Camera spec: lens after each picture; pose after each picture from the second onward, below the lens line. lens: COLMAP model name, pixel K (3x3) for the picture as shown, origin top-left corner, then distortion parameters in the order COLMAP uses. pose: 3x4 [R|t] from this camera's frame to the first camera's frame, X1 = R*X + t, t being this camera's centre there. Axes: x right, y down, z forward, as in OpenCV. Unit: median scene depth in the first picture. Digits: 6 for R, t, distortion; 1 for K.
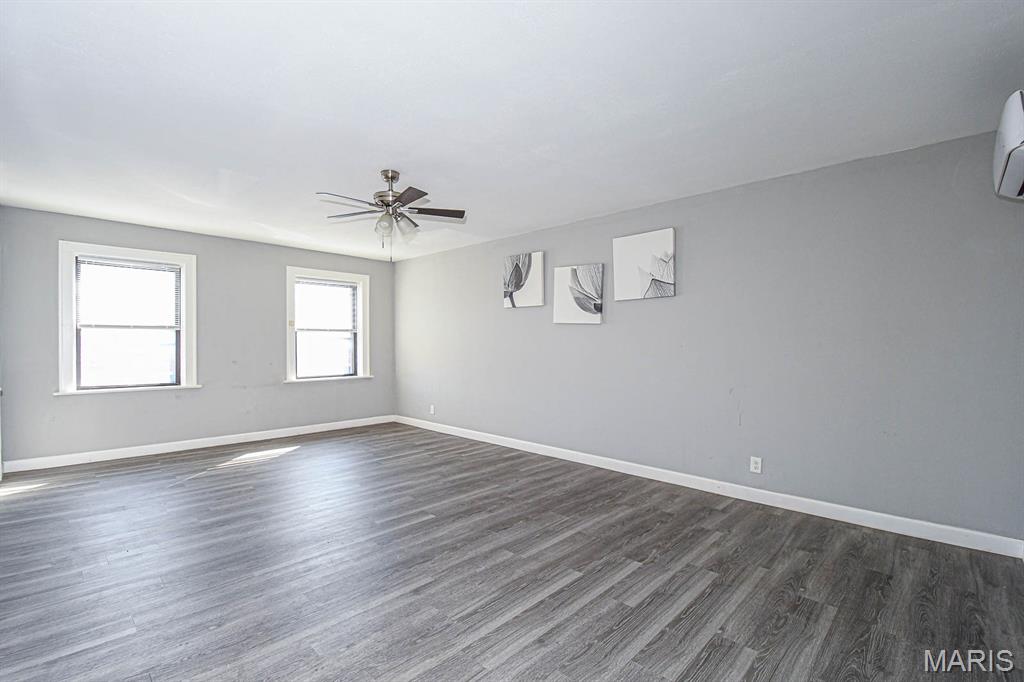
lens RADIAL K [[461.7, 0, 520.7], [0, 461.7, 346.4], [0, 0, 1]] dist [0.005684, -0.013486]
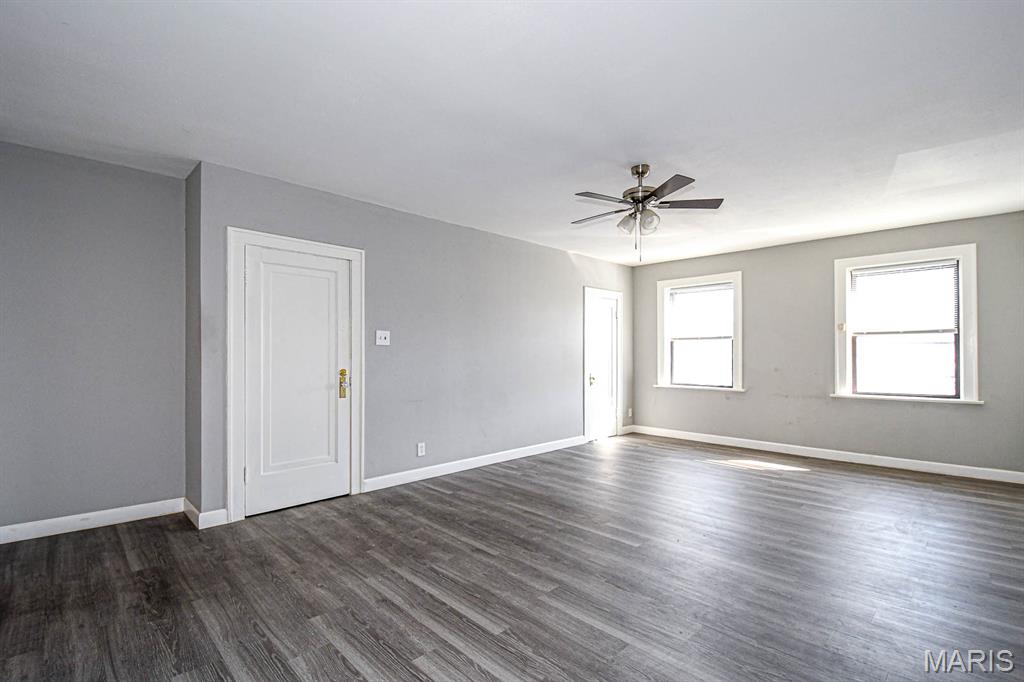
lens RADIAL K [[461.7, 0, 501.1], [0, 461.7, 353.4], [0, 0, 1]] dist [0.005684, -0.013486]
pose [[-0.052674, -0.004842, -0.998600, 0.499645], [-0.005059, 0.999977, -0.004582, 0.007192], [0.998599, 0.004811, -0.052697, 0.564090]]
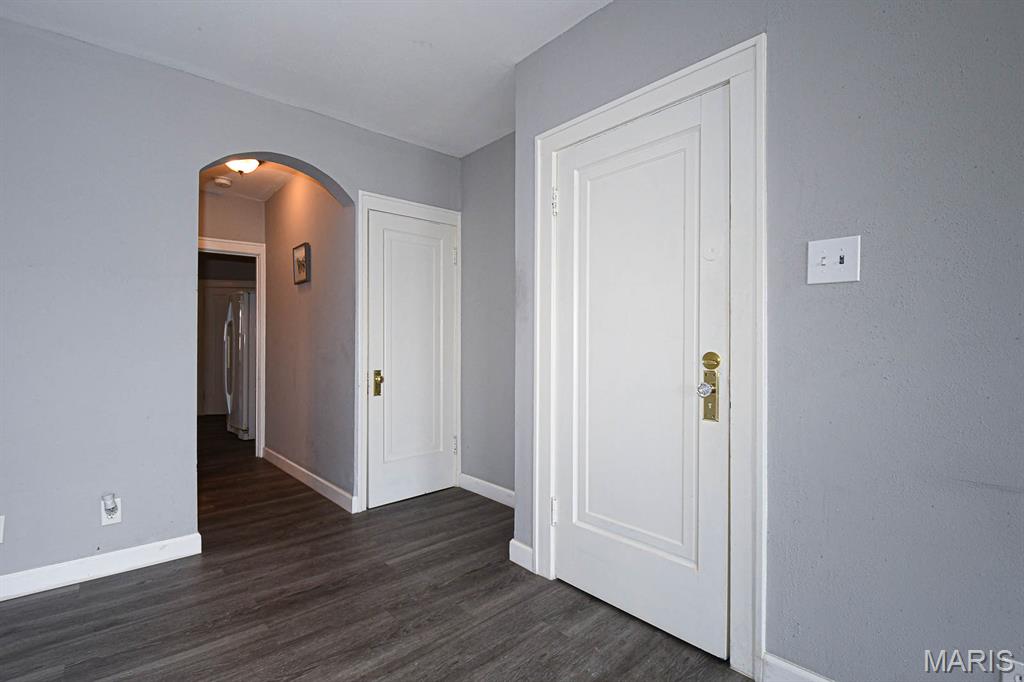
lens RADIAL K [[461.7, 0, 519.8], [0, 461.7, 344.4], [0, 0, 1]] dist [0.005684, -0.013486]
pose [[-0.997932, -0.004400, 0.064126, -0.206925], [-0.004382, 0.999990, 0.000412, 0.029069], [-0.064127, 0.000130, -0.997942, 0.591611]]
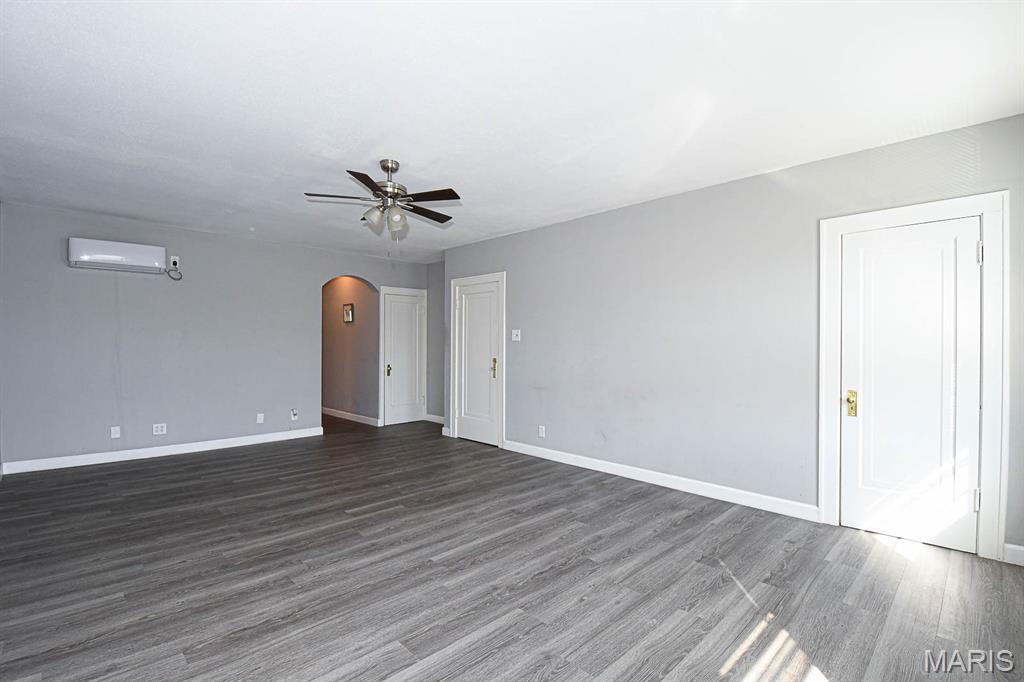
lens RADIAL K [[461.7, 0, 518.3], [0, 461.7, 347.5], [0, 0, 1]] dist [0.005684, -0.013486]
pose [[-0.999619, -0.006262, 0.026882, -0.423358], [-0.006085, 0.999959, 0.006644, -0.001262], [-0.026923, 0.006478, -0.999617, 1.436320]]
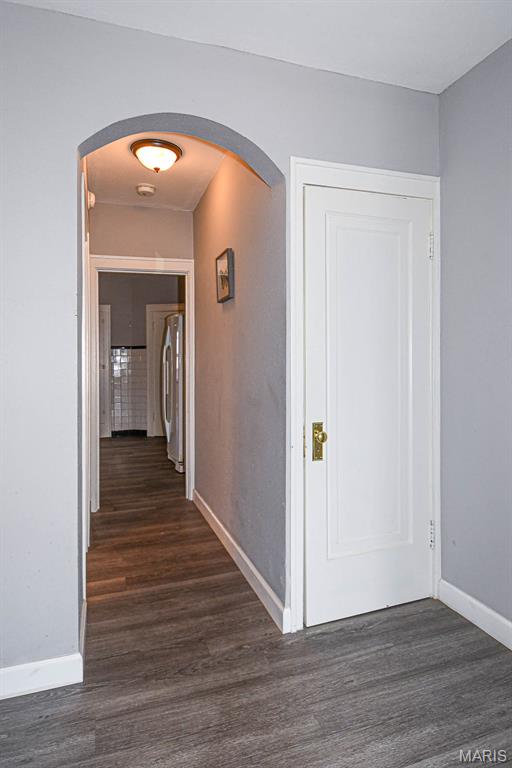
lens RADIAL K [[461.8, 0, 273.5], [0, 461.8, 363.8], [0, 0, 1]] dist [0.009689, -0.004023]
pose [[-0.899439, -0.002974, 0.437036, -0.116500], [0.001879, 0.999941, 0.010673, 0.005082], [-0.437042, 0.010421, -0.899381, 0.360833]]
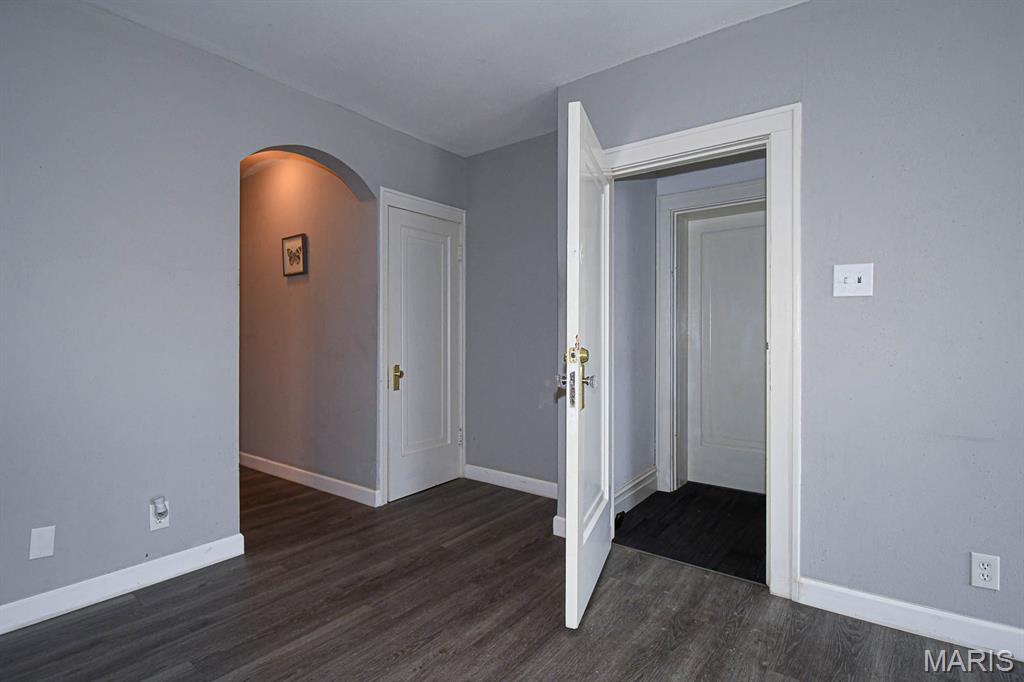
lens RADIAL K [[485.1, 0, 521.7], [0, 485.1, 338.9], [0, 0, 1]] dist [0.001309, -0.004732]
pose [[-0.991775, -0.003743, -0.127936, -0.048978], [-0.004414, 0.999978, 0.004959, 0.025026], [0.127914, 0.005483, -0.991770, 0.665861]]
